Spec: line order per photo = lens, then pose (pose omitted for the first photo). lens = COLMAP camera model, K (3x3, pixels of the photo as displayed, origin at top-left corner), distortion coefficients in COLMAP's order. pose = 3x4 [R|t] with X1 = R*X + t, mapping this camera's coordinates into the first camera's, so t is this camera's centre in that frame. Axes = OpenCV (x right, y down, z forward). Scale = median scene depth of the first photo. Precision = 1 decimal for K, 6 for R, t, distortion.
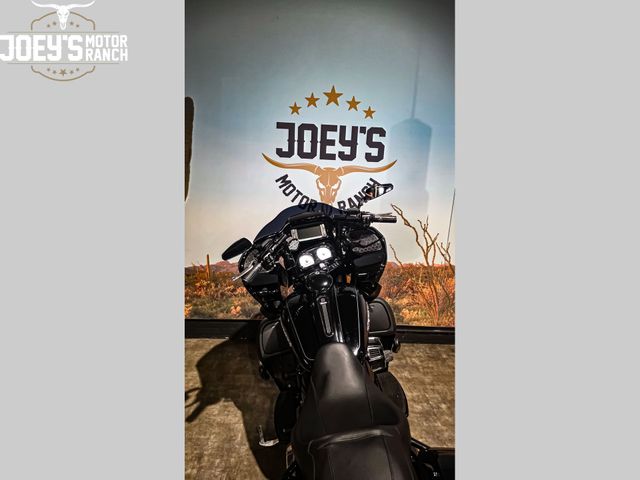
lens RADIAL K [[330.1, 0, 312.3], [0, 330.1, 231.7], [0, 0, 1]] dist [0.016873, -0.006102]
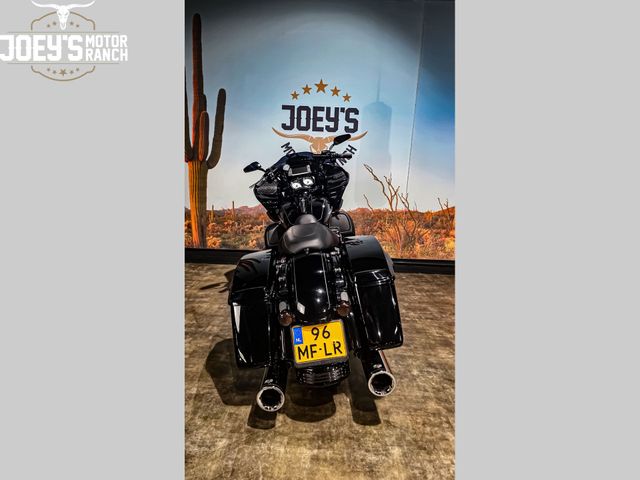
lens RADIAL K [[330.1, 0, 312.6], [0, 330.1, 238.4], [0, 0, 1]] dist [0.016873, -0.006102]
pose [[0.998263, 0.010469, -0.057972, 0.110600], [-0.011843, 0.999656, -0.023412, 0.272735], [0.057707, 0.024058, 0.998044, -0.402587]]
